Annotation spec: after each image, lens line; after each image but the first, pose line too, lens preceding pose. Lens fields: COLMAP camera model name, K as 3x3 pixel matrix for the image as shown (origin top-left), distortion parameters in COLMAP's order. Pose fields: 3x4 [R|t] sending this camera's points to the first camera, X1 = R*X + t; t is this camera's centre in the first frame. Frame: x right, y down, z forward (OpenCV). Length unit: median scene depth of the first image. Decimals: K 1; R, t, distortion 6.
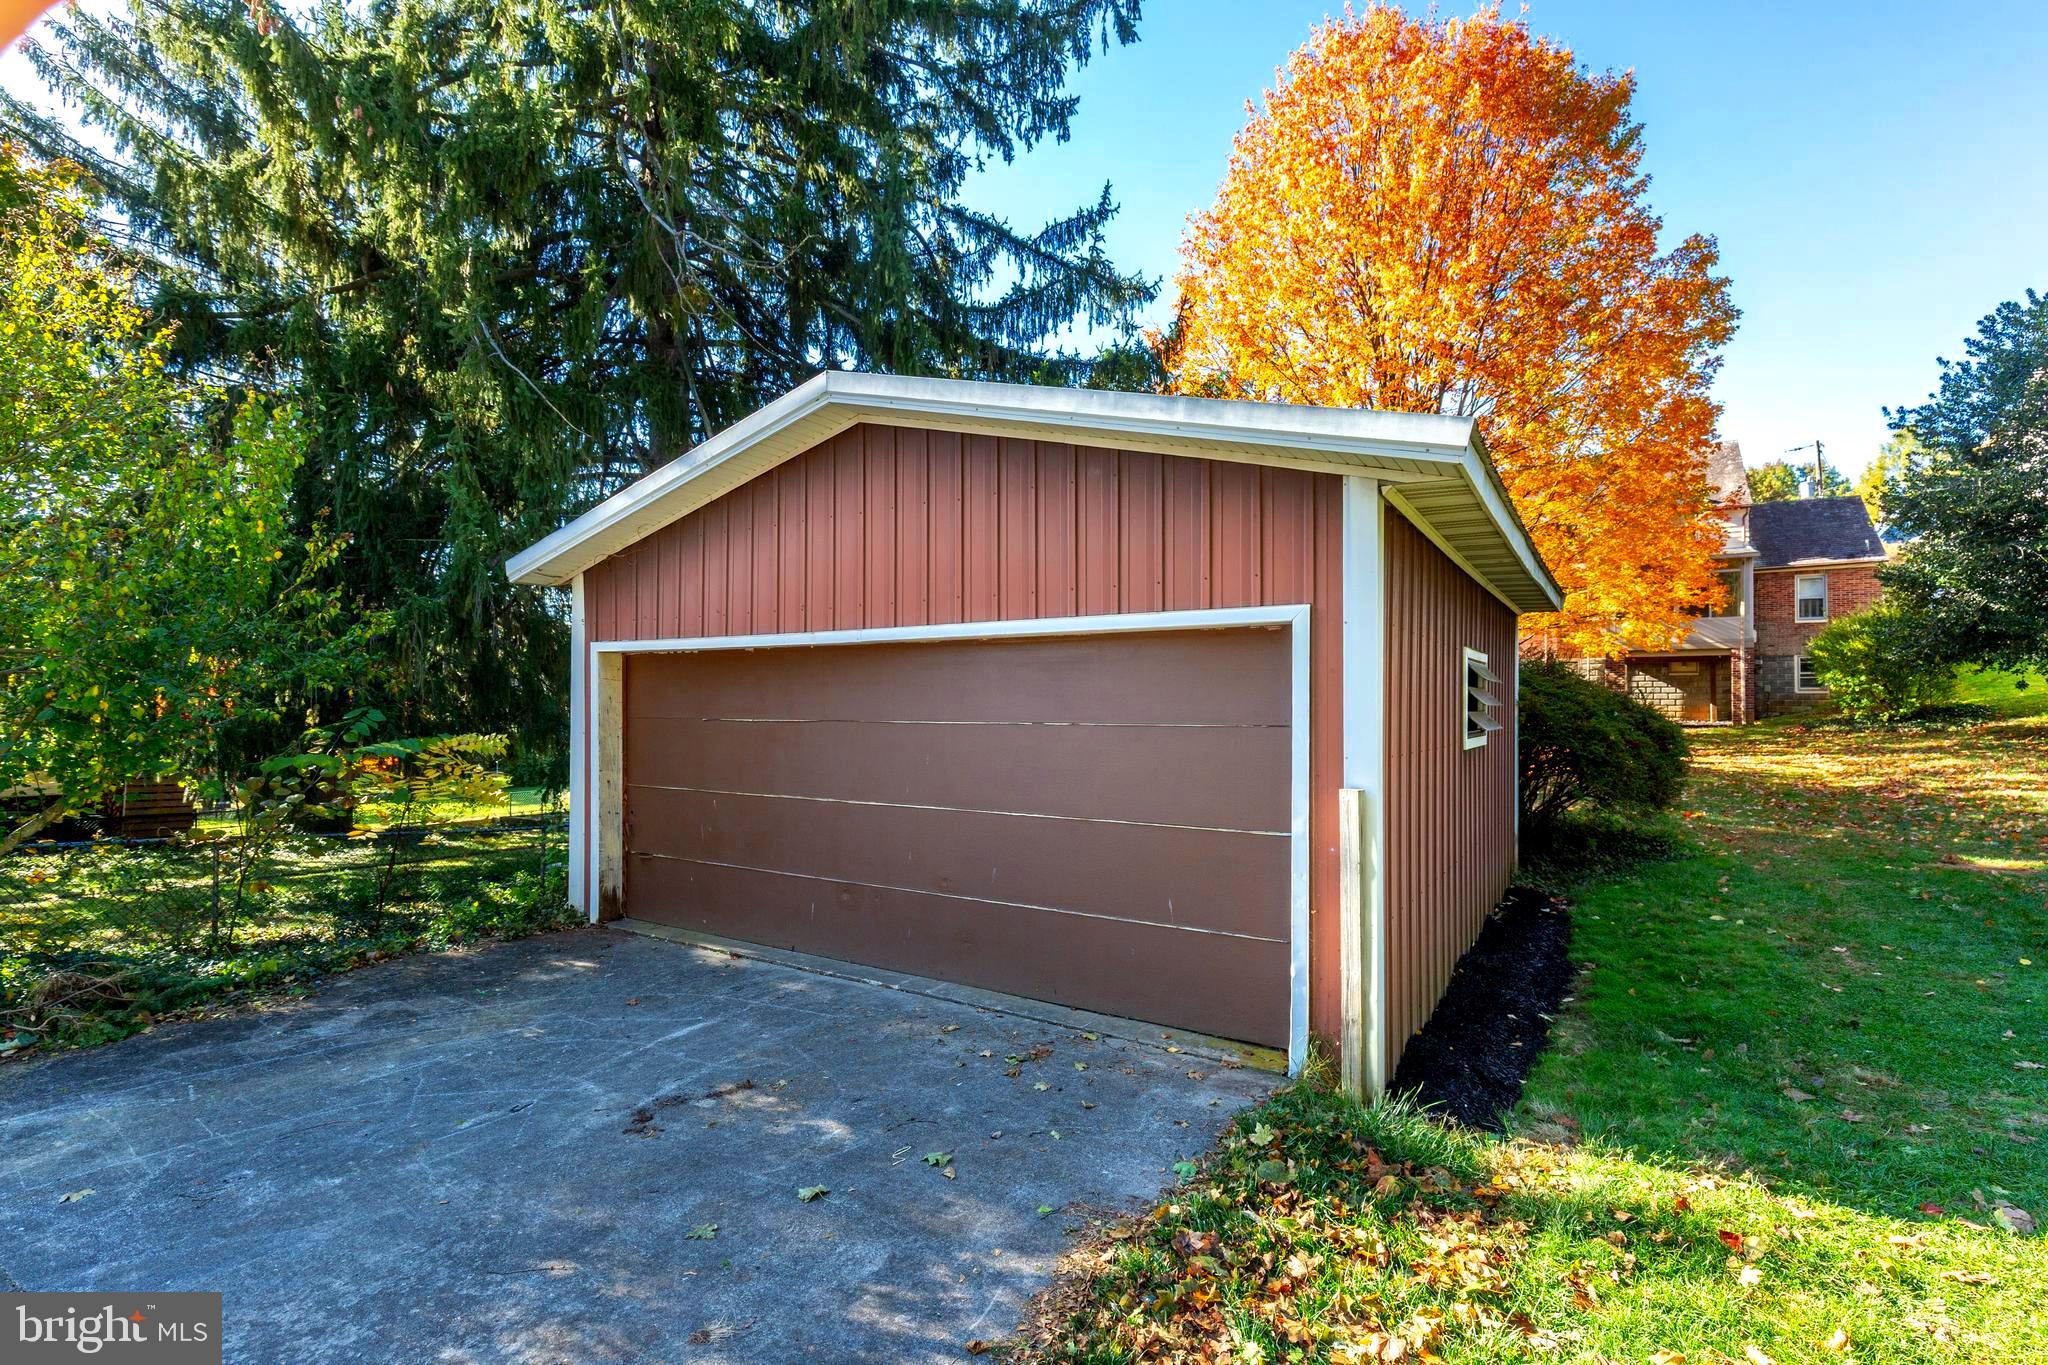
lens RADIAL K [[932.7, 0, 1033.2], [0, 932.7, 690.6], [0, 0, 1]] dist [0.012069, 0.000340]
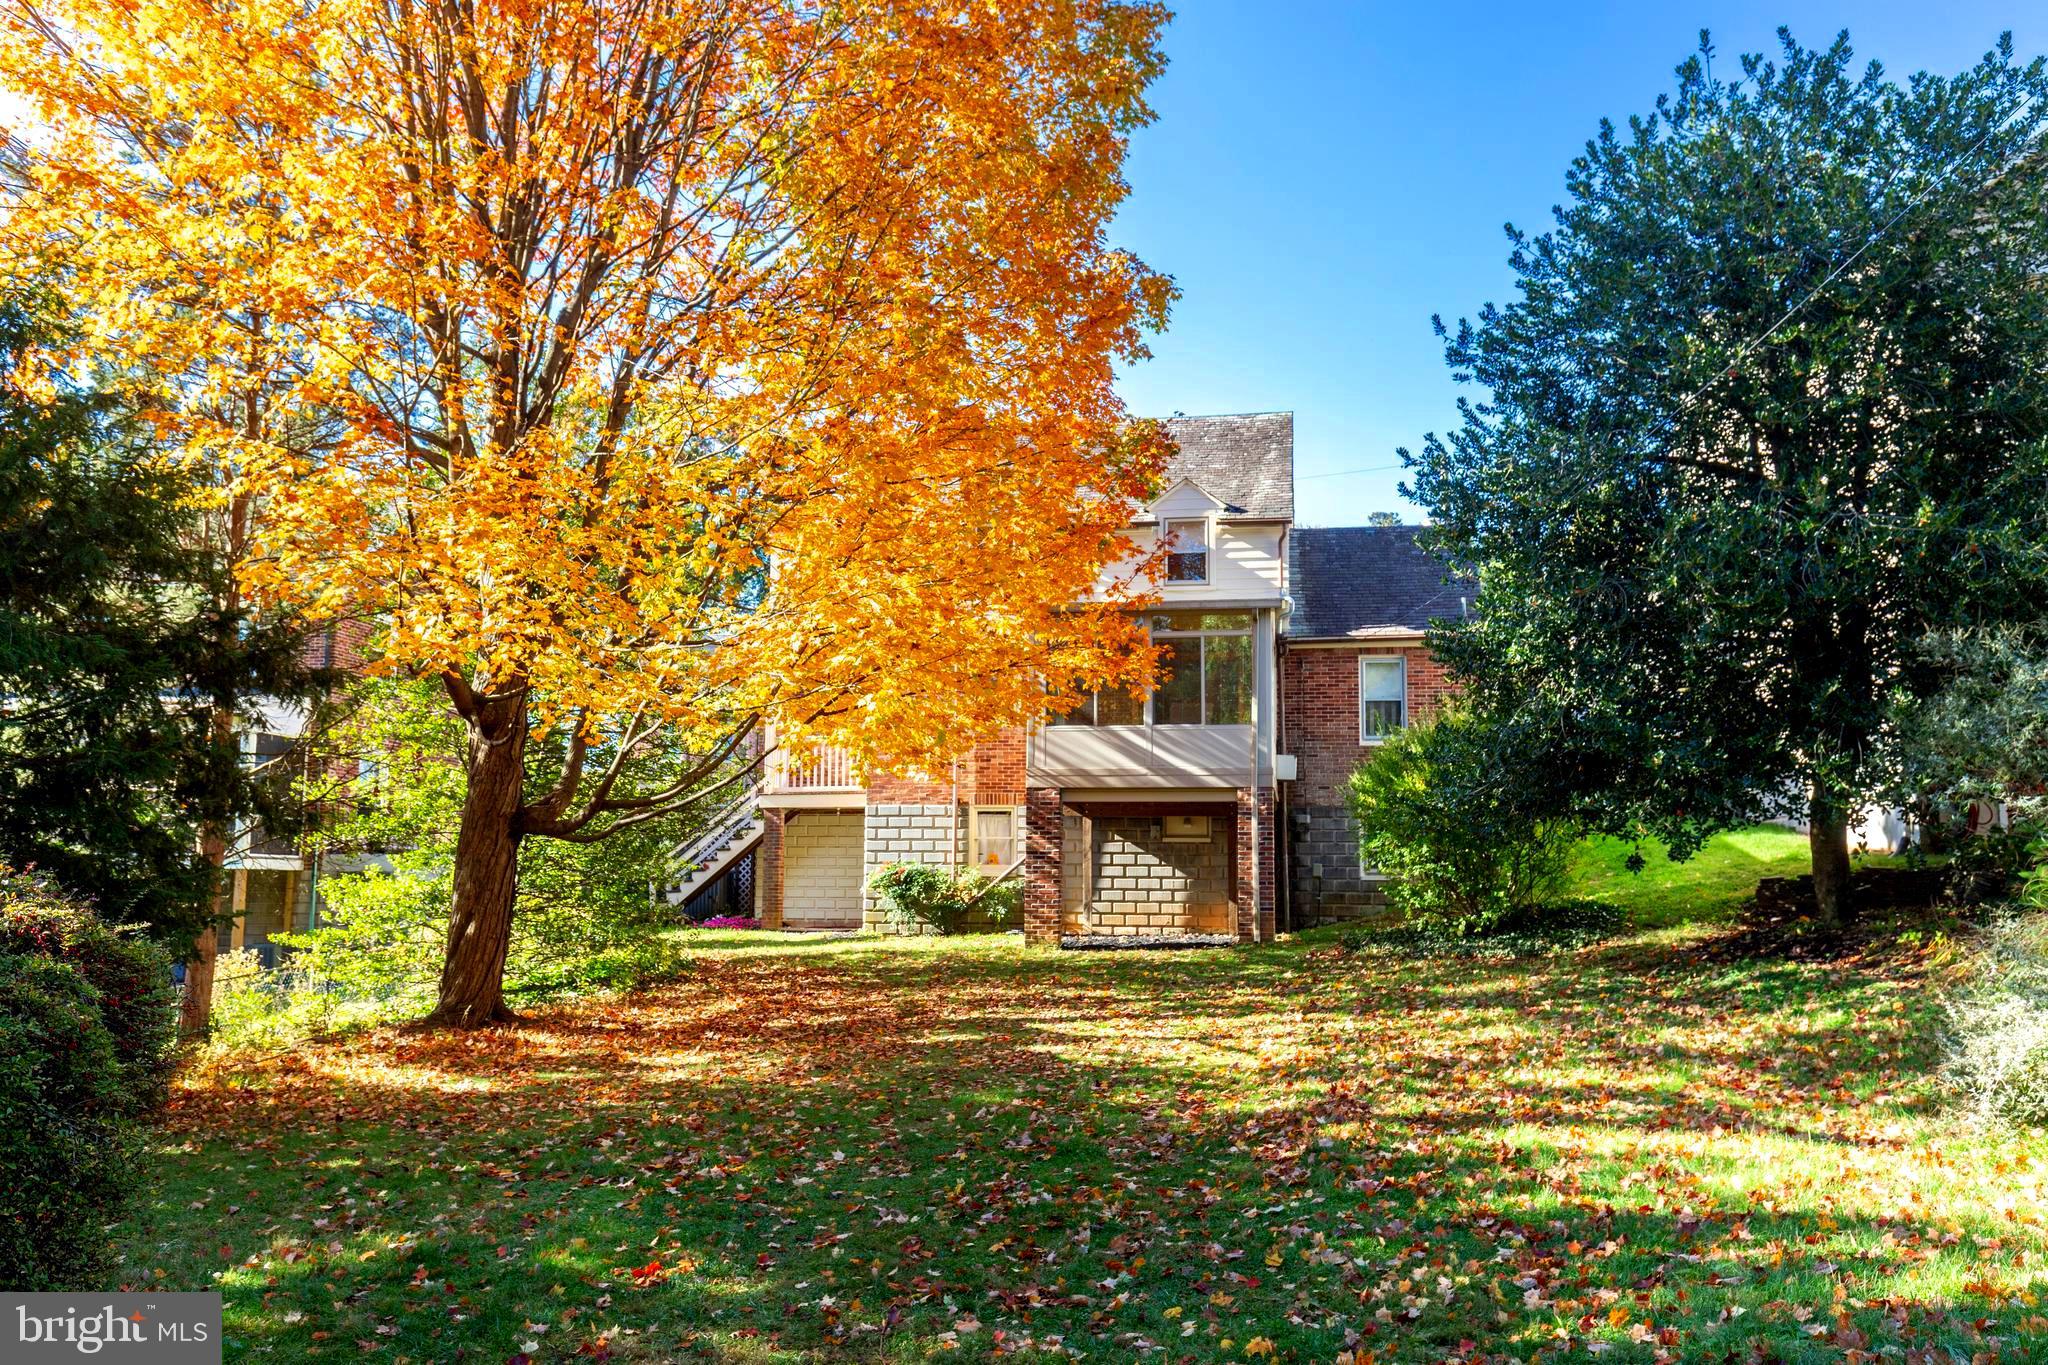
lens RADIAL K [[1738.2, 0, 1024.0], [0, 1738.2, 682.5], [0, 0, 1]] dist [0.053840, 0.000056]
pose [[0.914987, 0.052412, 0.400064, 0.310293], [-0.008435, 0.993795, -0.110906, 0.003439], [-0.403394, 0.098103, 0.909752, 0.233479]]
